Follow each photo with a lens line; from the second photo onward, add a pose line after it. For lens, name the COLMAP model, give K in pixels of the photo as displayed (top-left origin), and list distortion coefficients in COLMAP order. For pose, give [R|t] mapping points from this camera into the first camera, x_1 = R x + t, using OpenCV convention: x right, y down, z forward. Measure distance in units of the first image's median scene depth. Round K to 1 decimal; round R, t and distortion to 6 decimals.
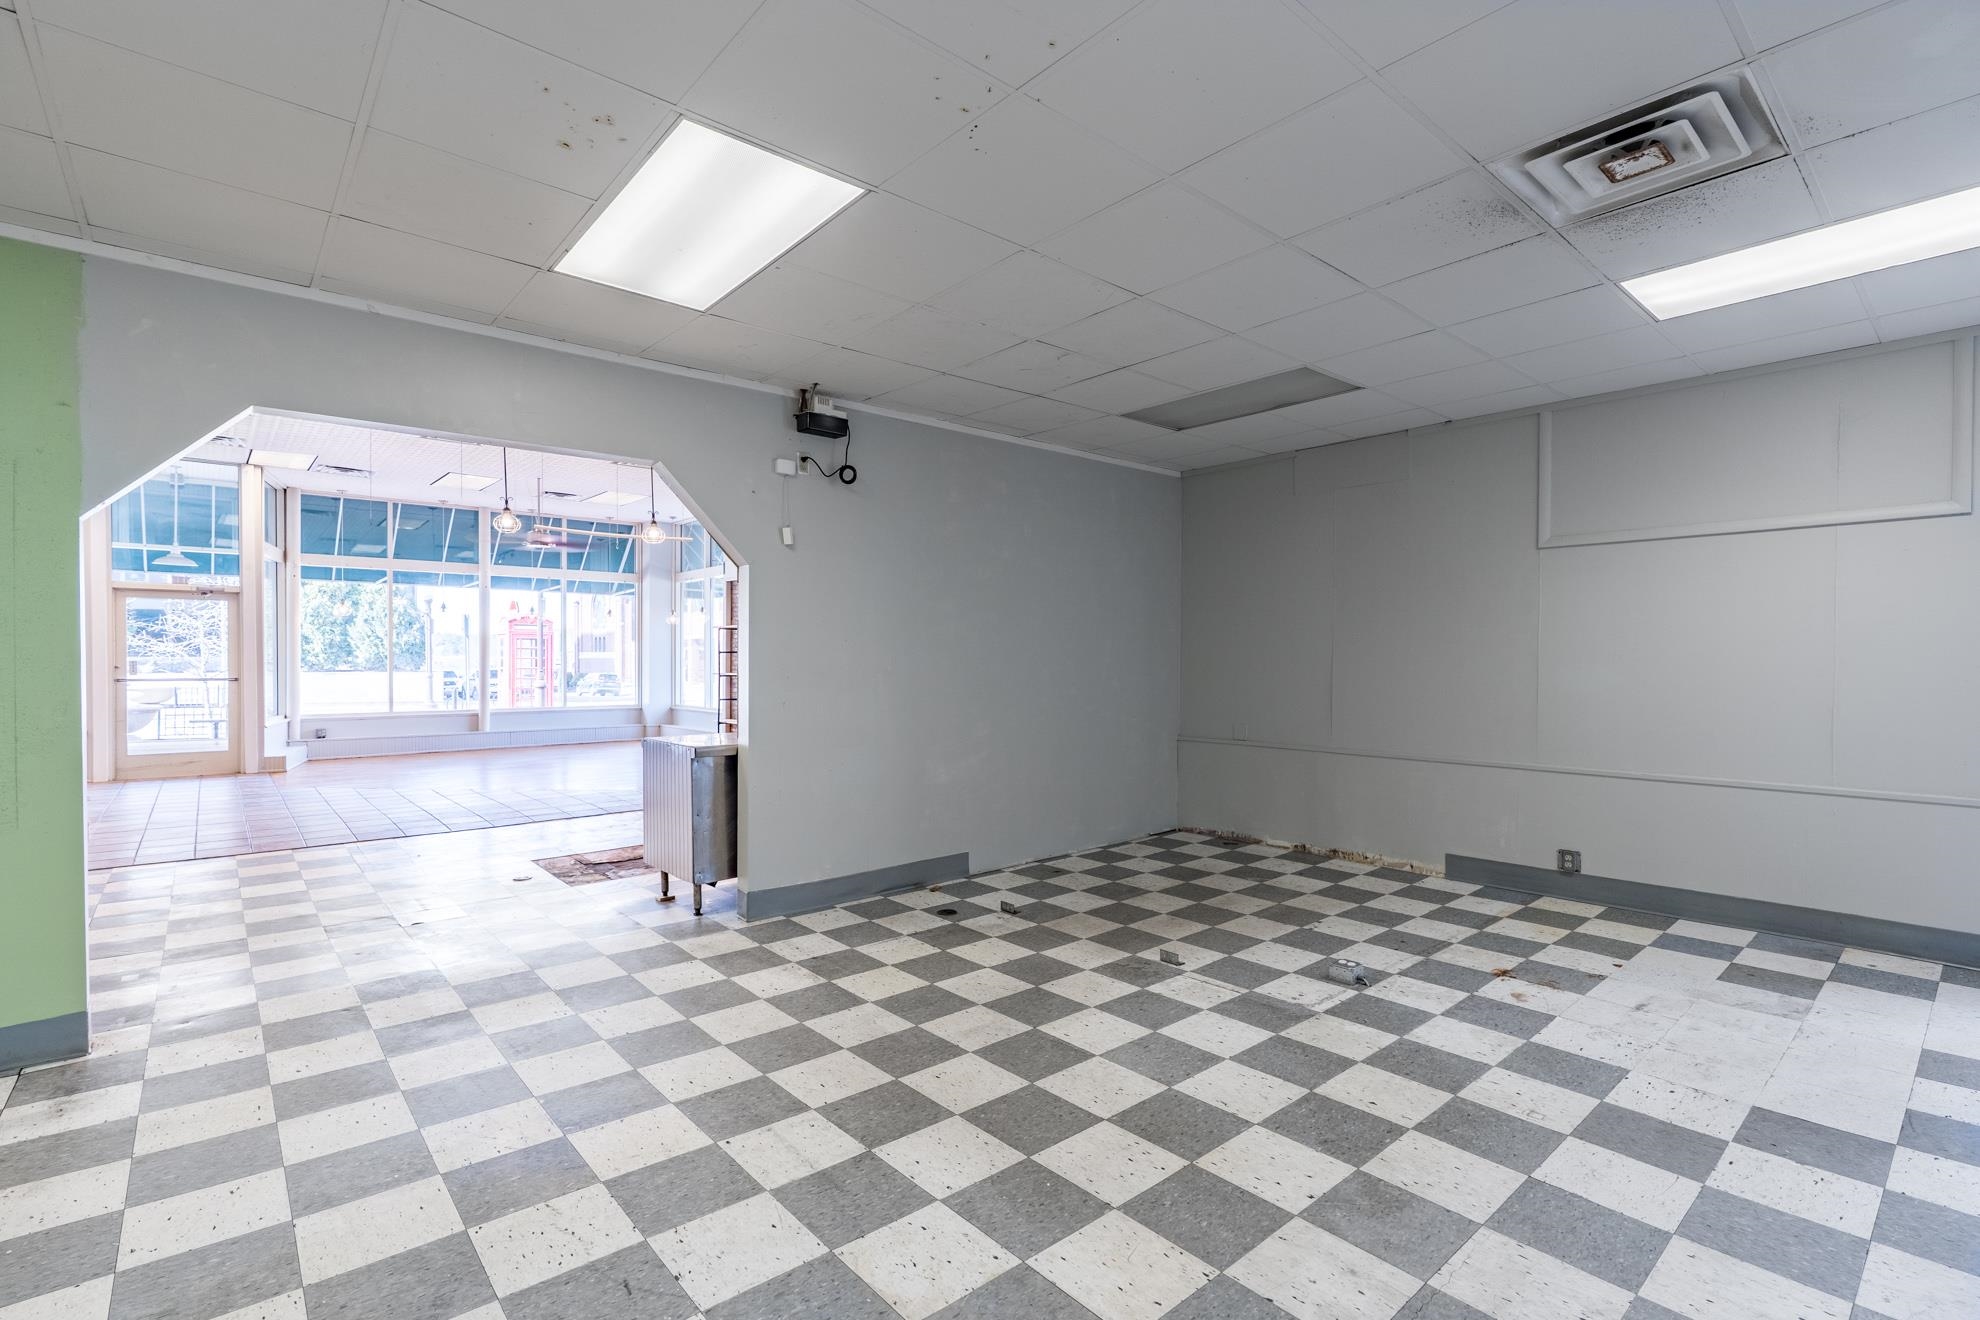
lens RADIAL K [[919.1, 0, 980.0], [0, 919.1, 669.3], [0, 0, 1]] dist [-0.004384, -0.000370]
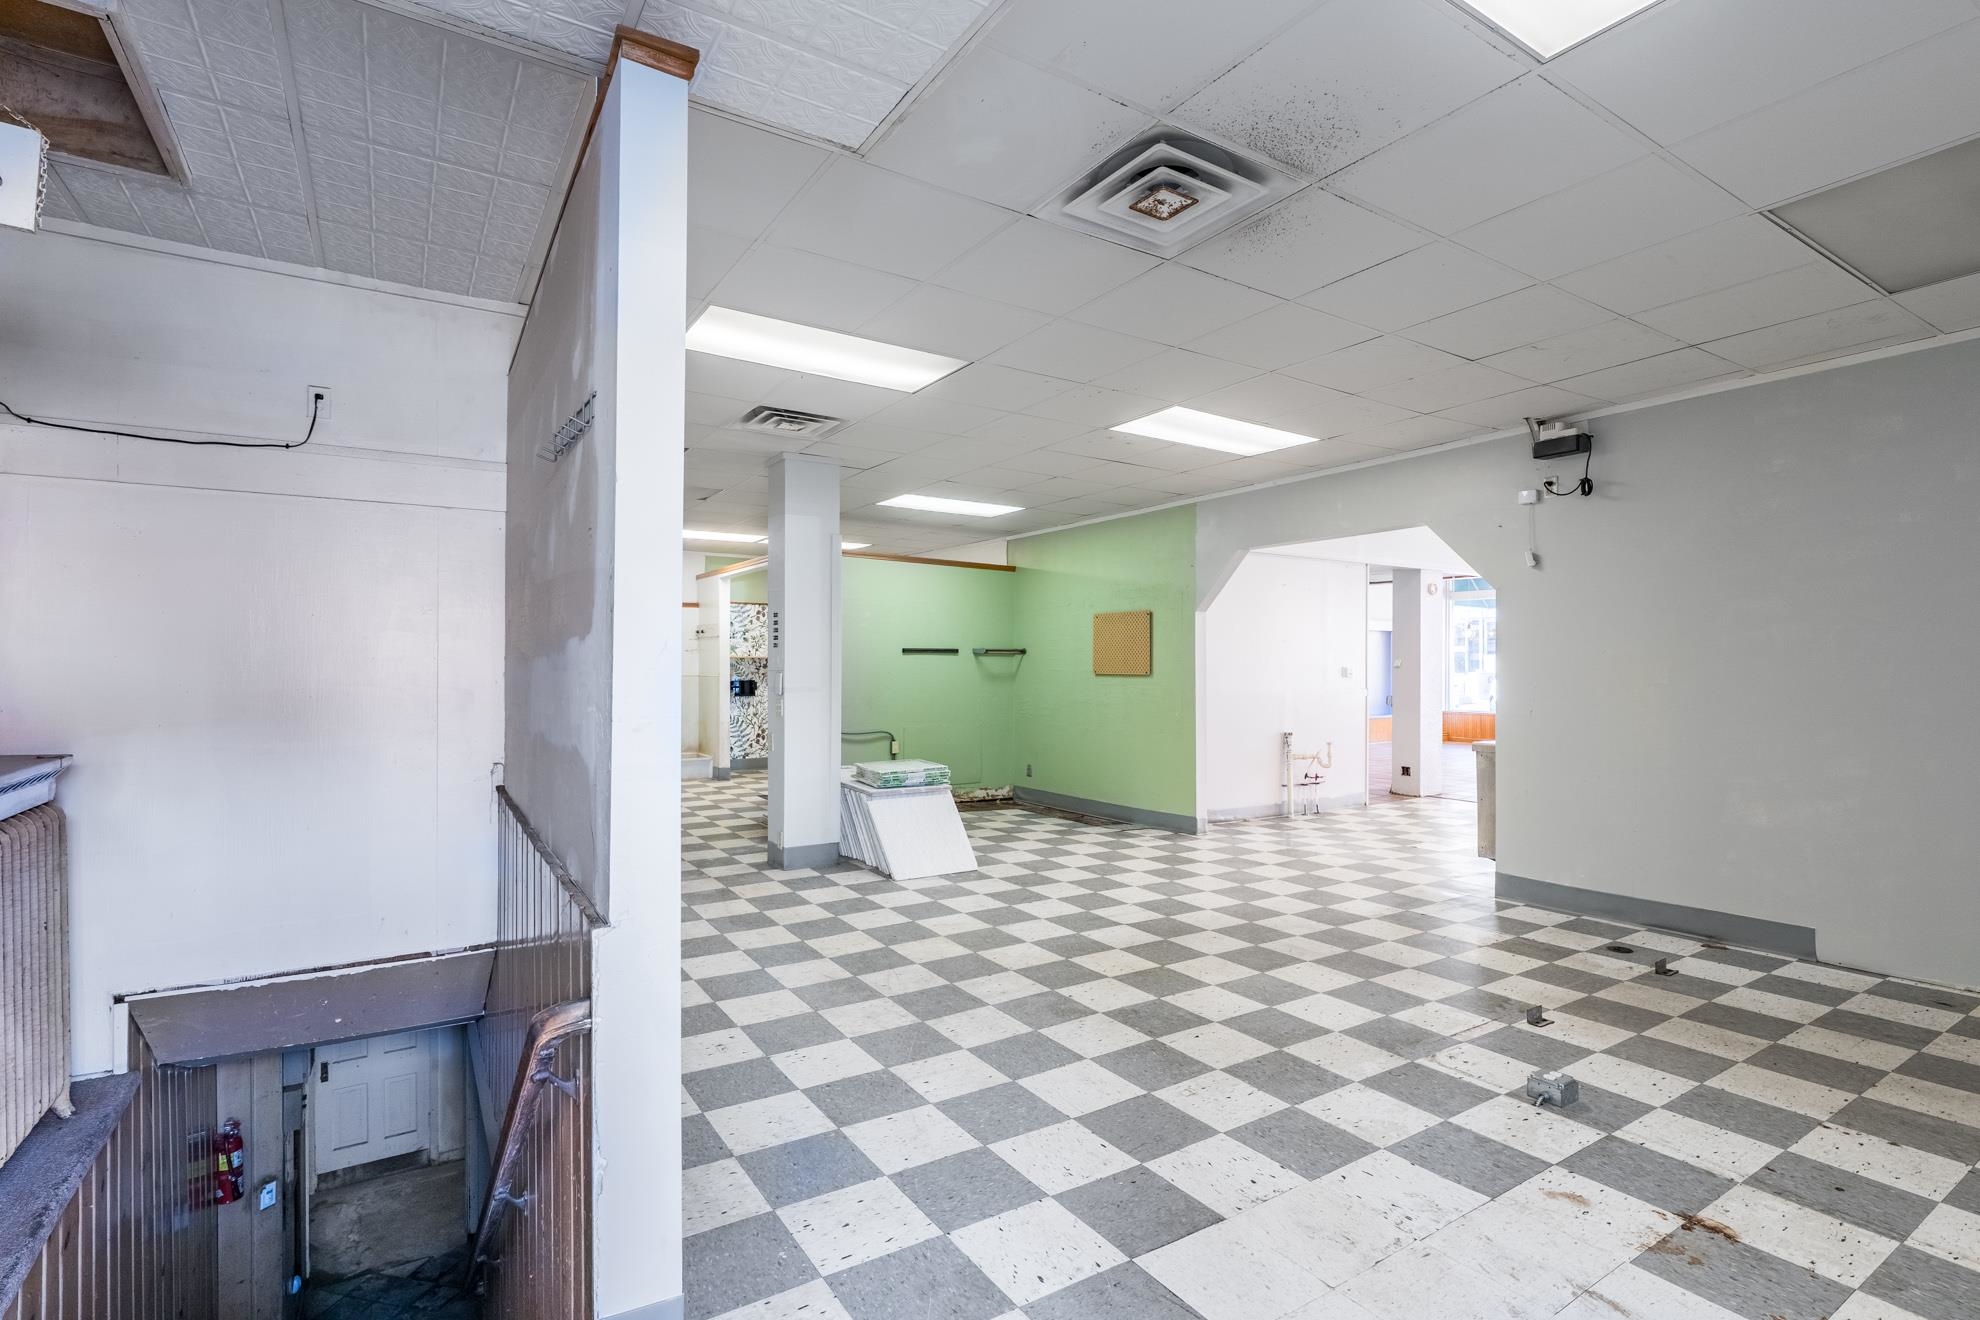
lens RADIAL K [[927.0, 0, 999.7], [0, 927.0, 663.8], [0, 0, 1]] dist [0.000589, 0.000303]
pose [[-0.126907, -0.002823, -0.991911, 1.234232], [-0.008540, 0.999962, -0.001753, -0.015308], [0.991878, 0.008248, -0.126927, 0.650390]]
